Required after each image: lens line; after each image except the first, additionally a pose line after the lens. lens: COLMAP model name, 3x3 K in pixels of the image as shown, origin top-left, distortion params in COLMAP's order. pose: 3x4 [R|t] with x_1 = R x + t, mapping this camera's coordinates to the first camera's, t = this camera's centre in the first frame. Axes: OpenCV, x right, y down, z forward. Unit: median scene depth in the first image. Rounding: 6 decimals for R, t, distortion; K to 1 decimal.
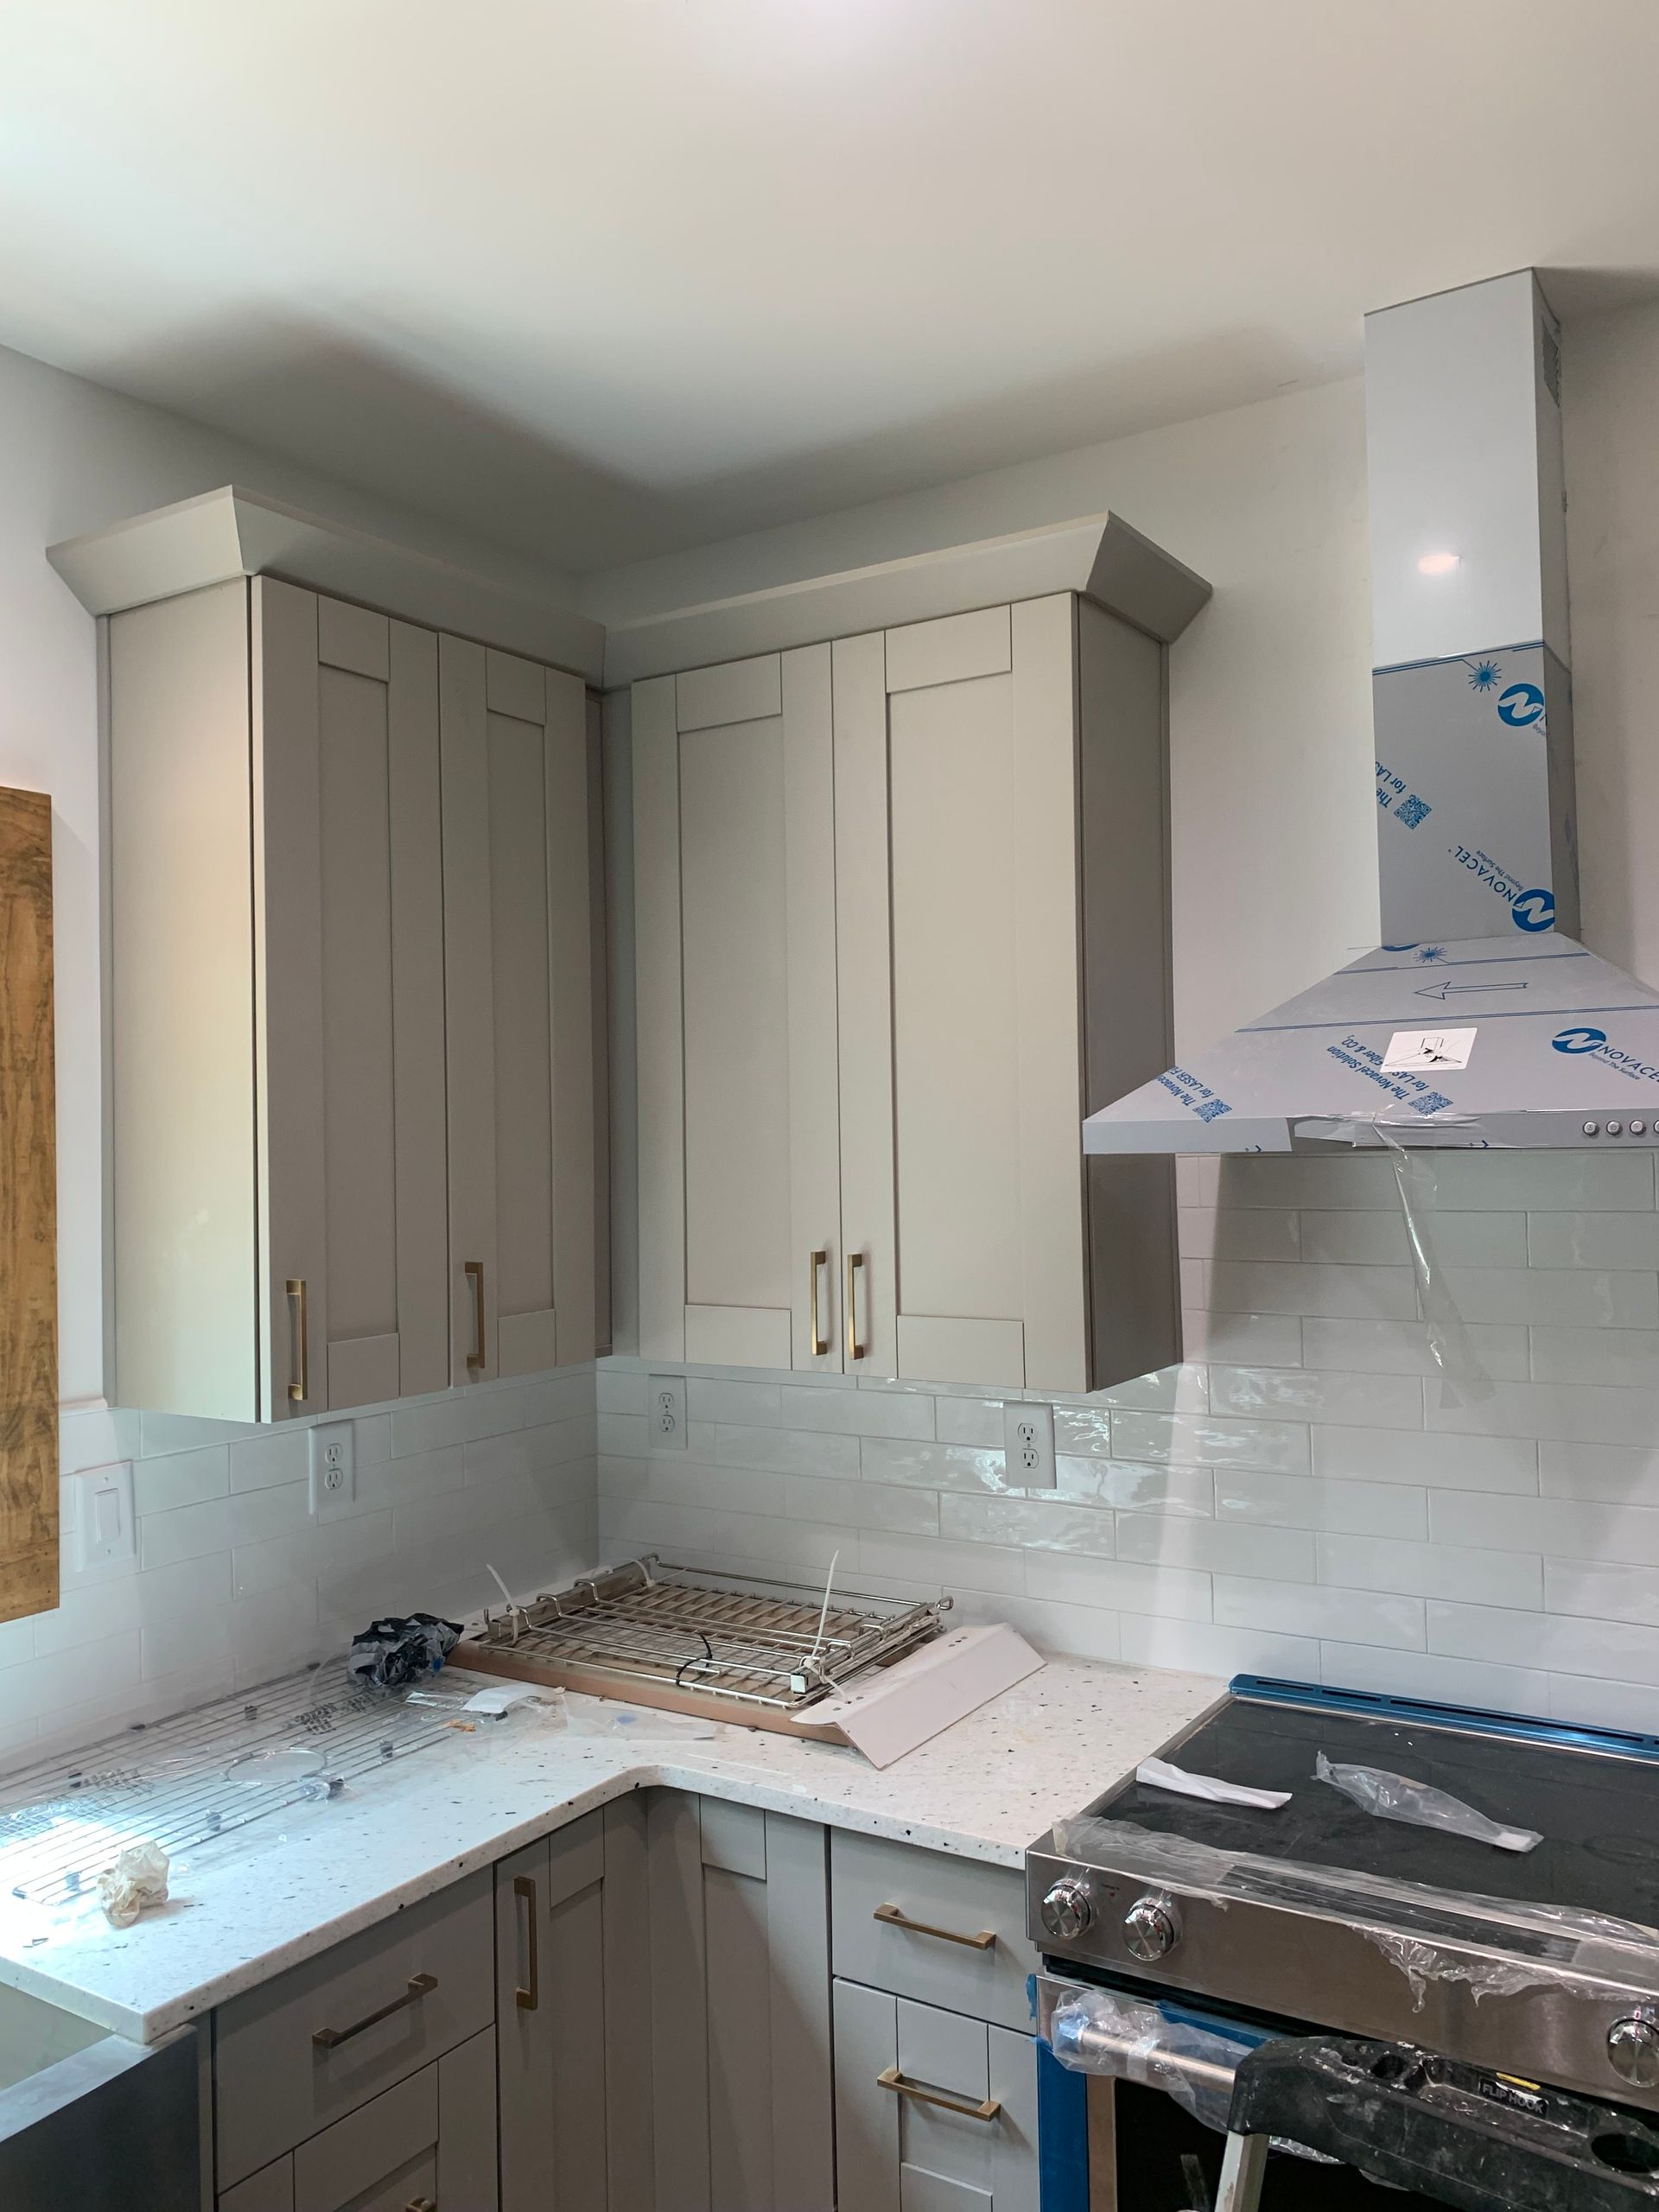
lens RADIAL K [[1708.3, 0, 829.6], [0, 1708.3, 1099.1], [0, 0, 1]] dist [0.021966, -0.013651]
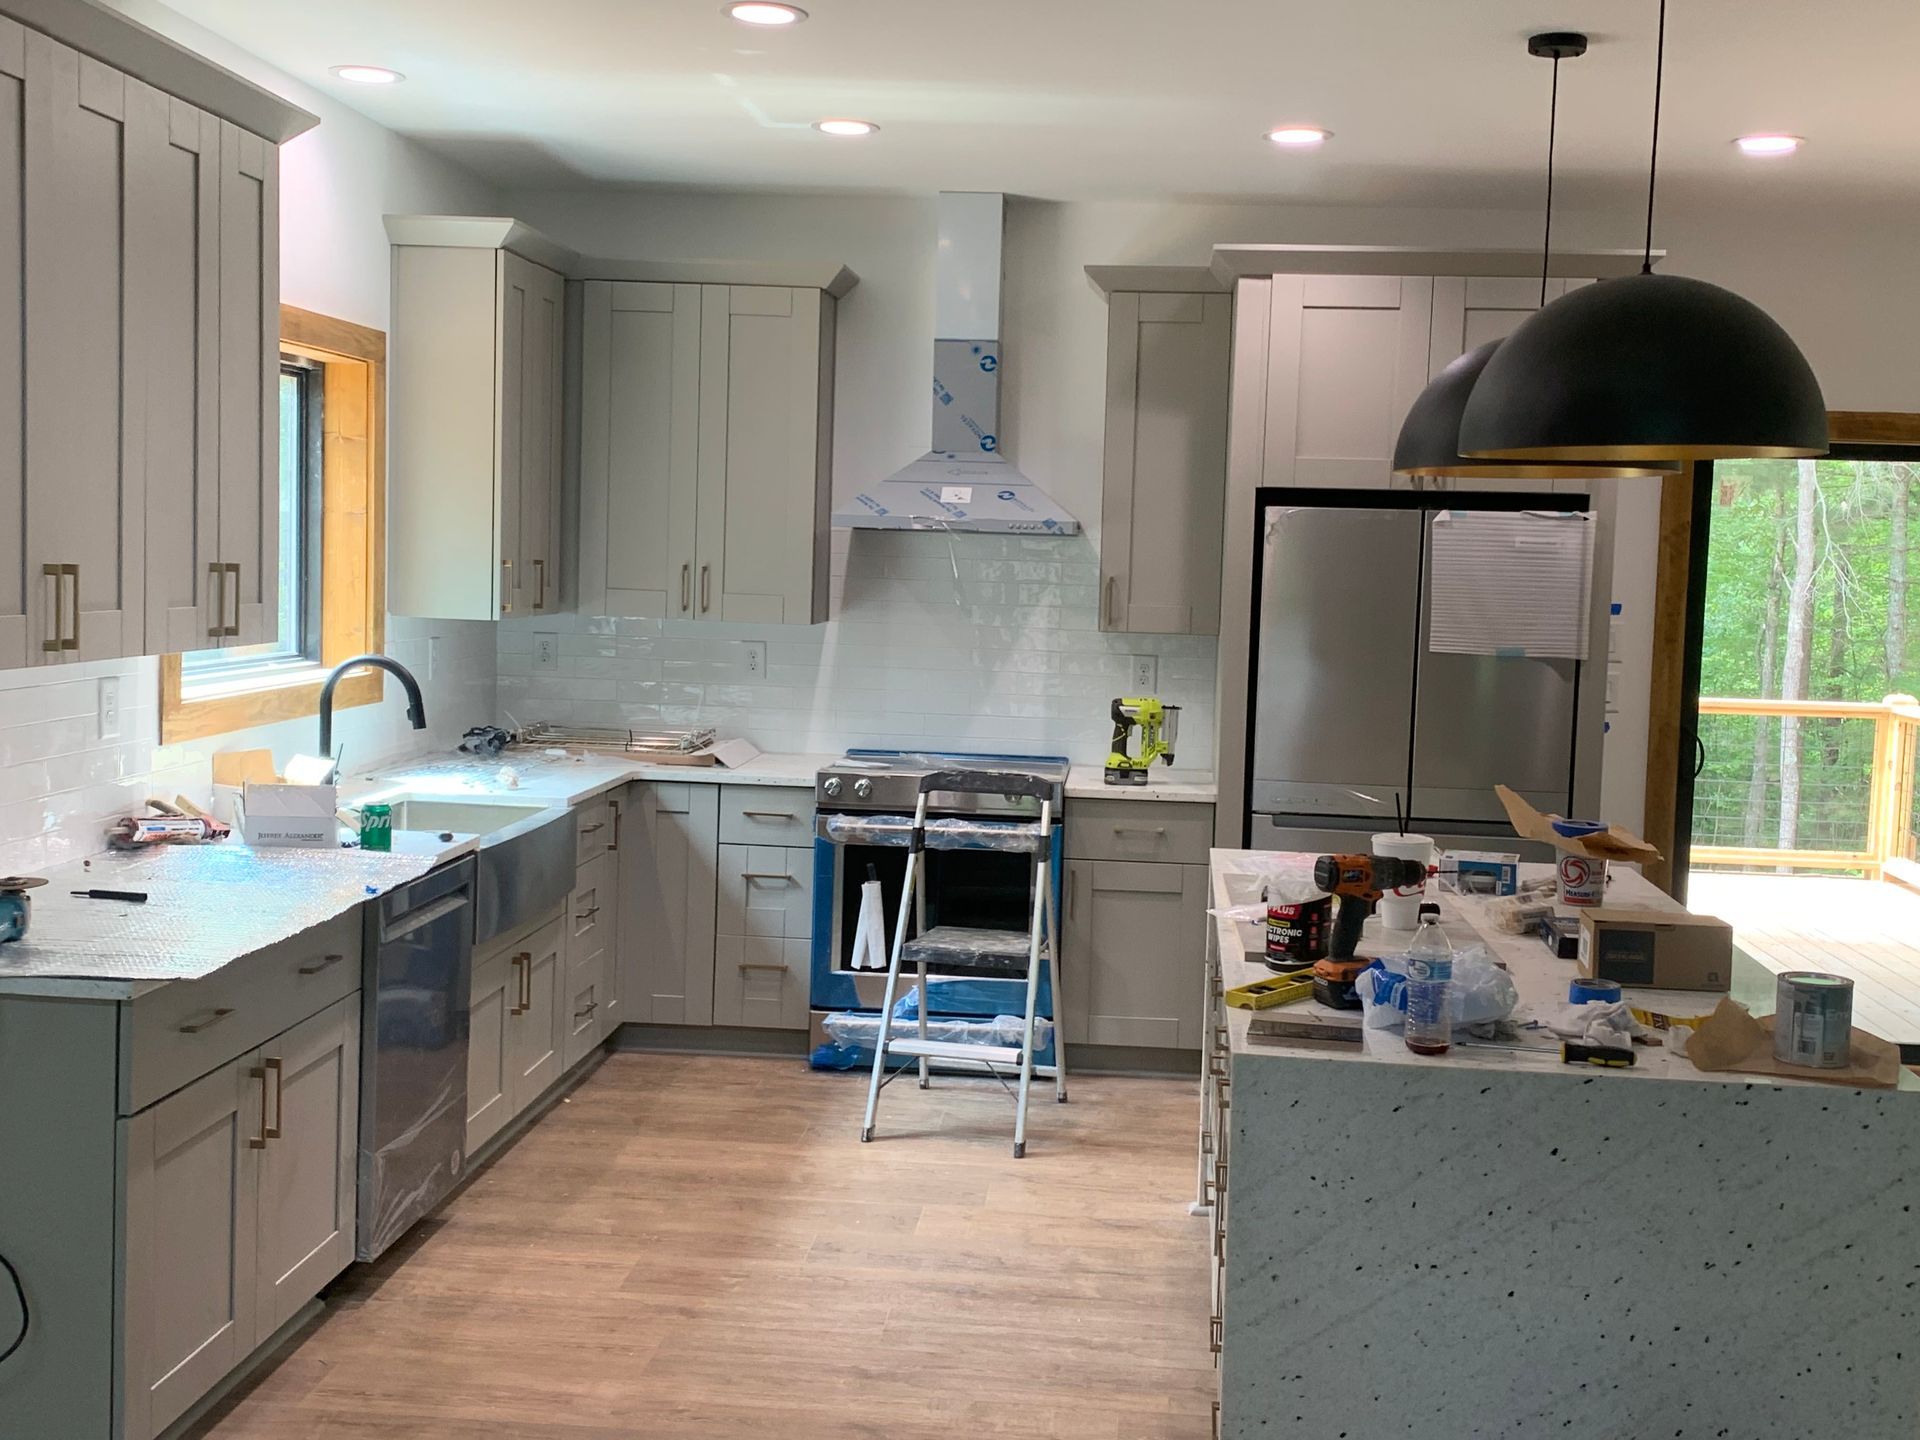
lens RADIAL K [[2028.6, 0, 959.3], [0, 2028.6, 712.0], [0, 0, 1]] dist [0.003097, 0.000000]
pose [[0.885863, 0.017739, 0.463608, -1.068343], [-0.066380, 0.993834, 0.088811, 0.026361], [-0.459174, -0.109448, 0.881578, -1.776183]]
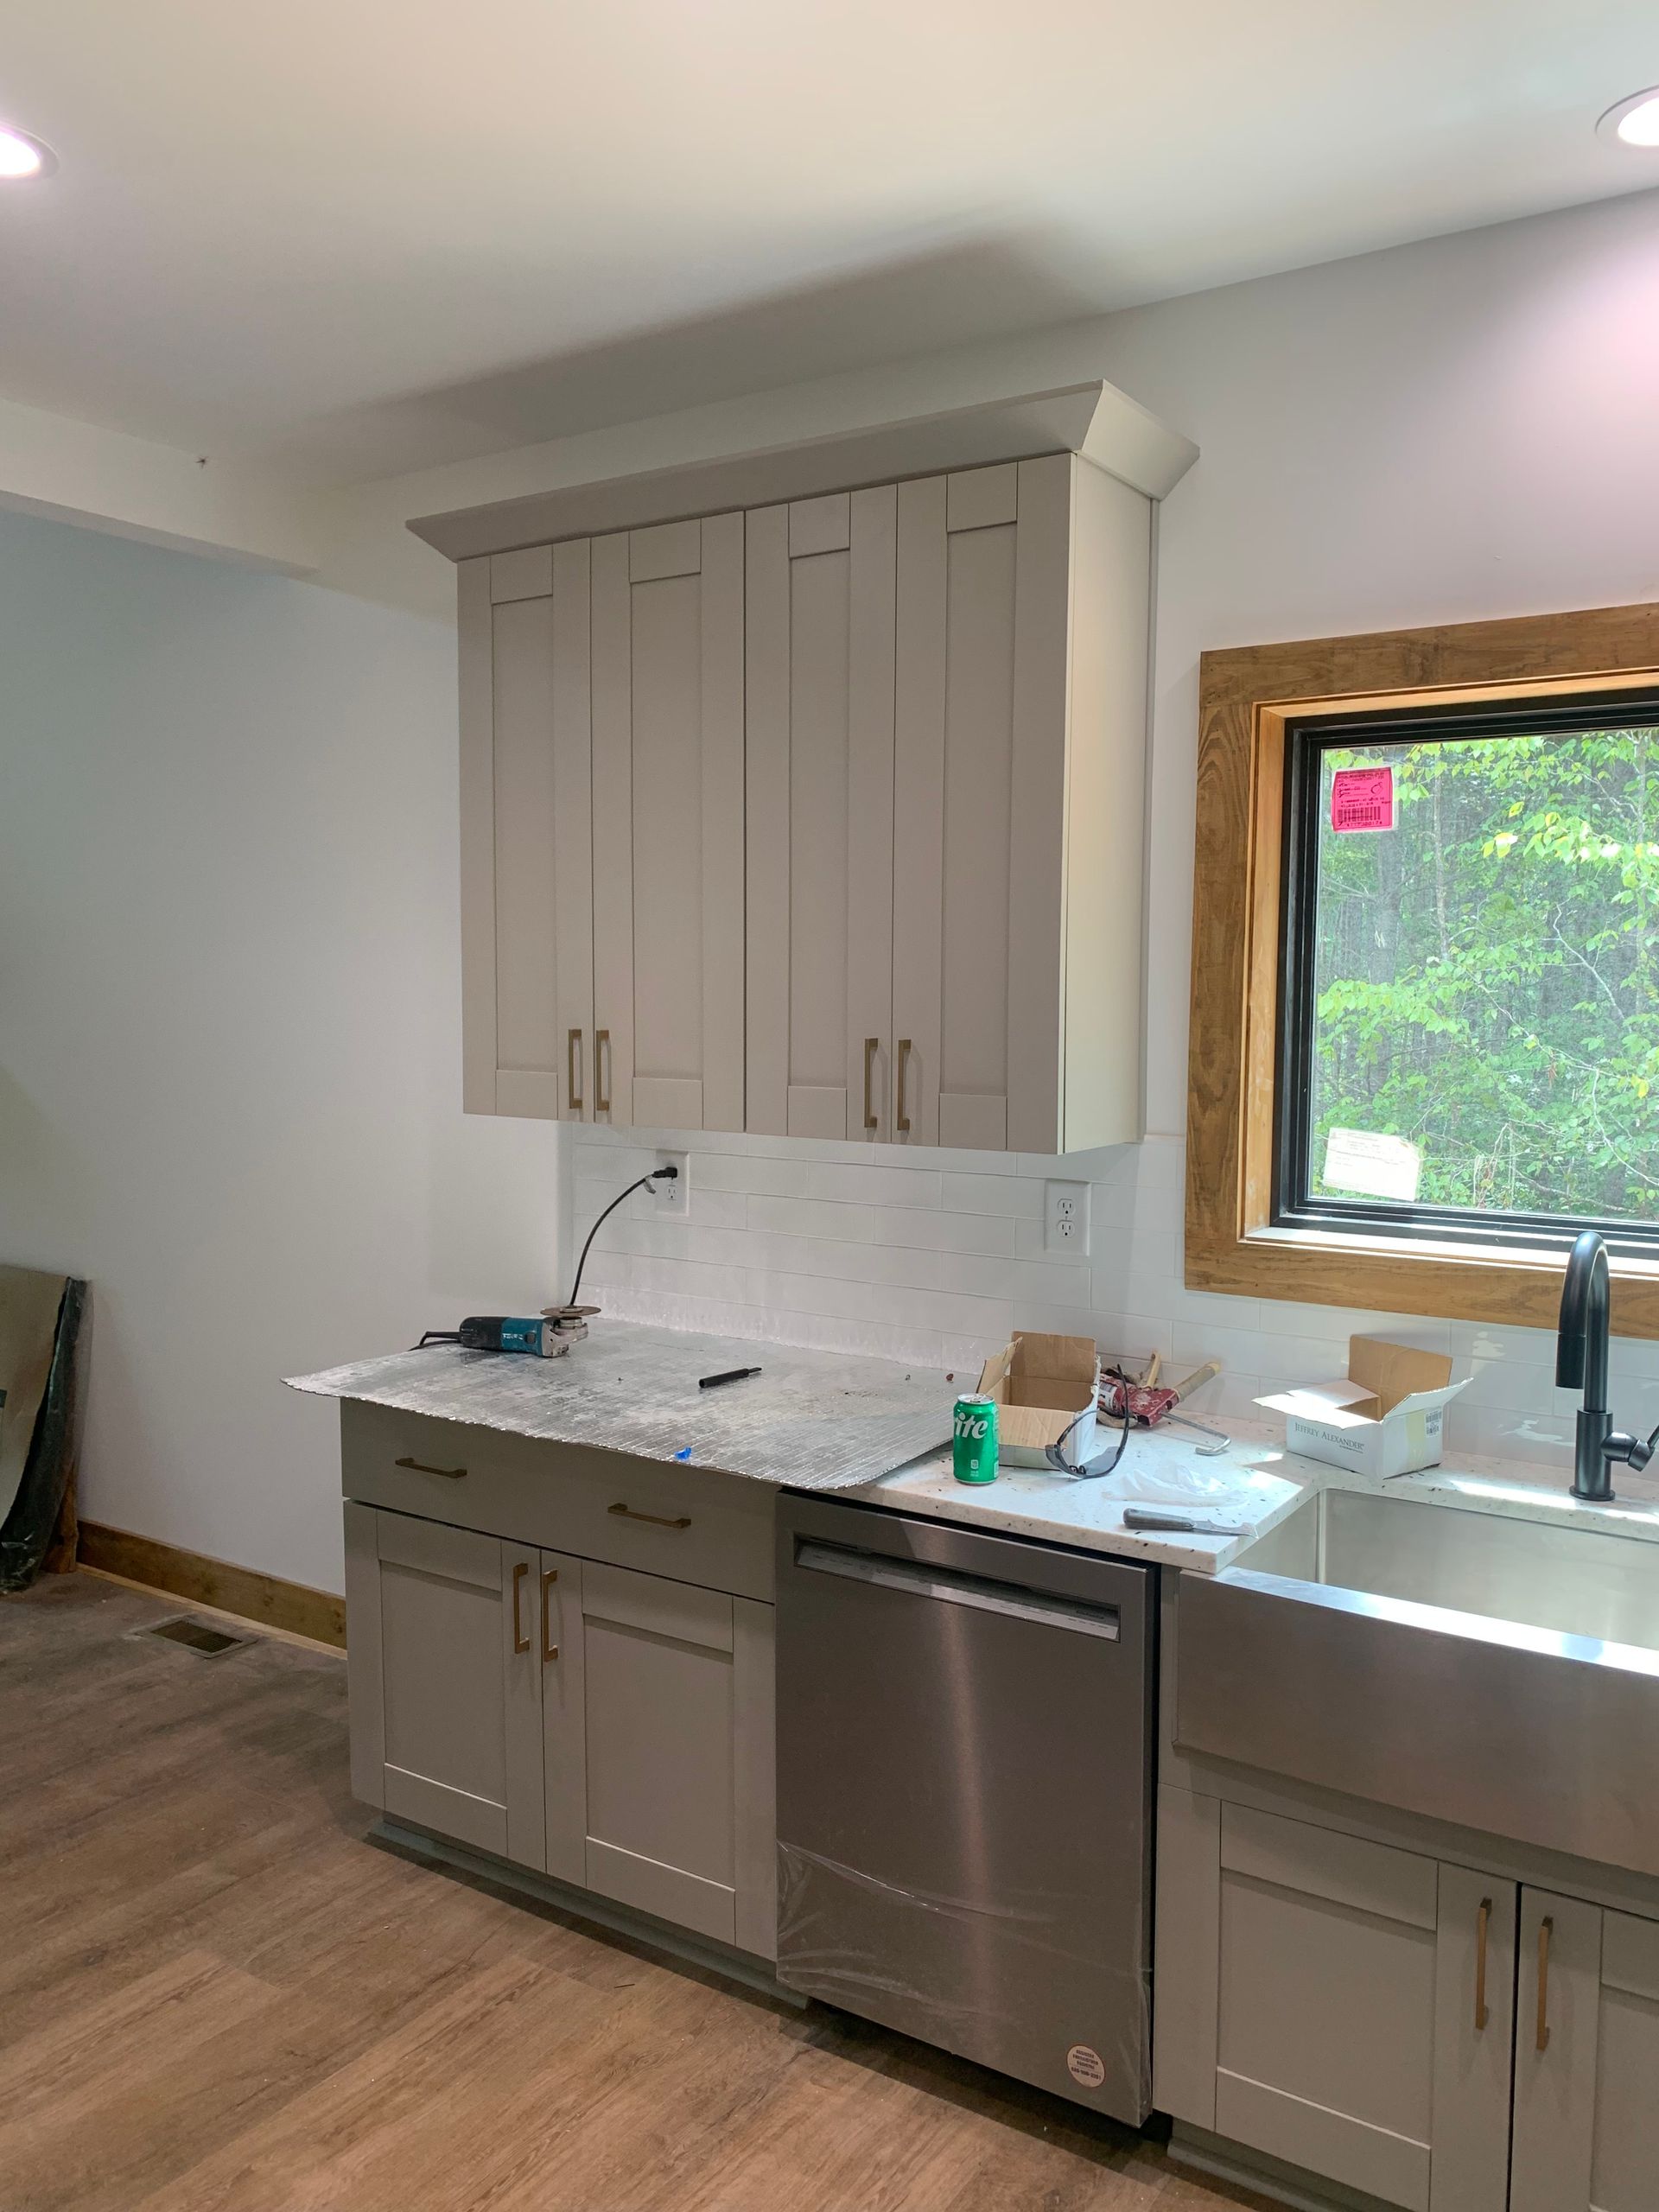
lens RADIAL K [[1708.3, 0, 830.3], [0, 1708.3, 1112.4], [0, 0, 1]] dist [0.021966, -0.013651]
pose [[-0.011903, 0.106113, -0.994283, 1.217100], [0.018938, 0.994199, 0.105877, 0.031061], [0.999750, -0.017569, -0.013843, 1.160328]]
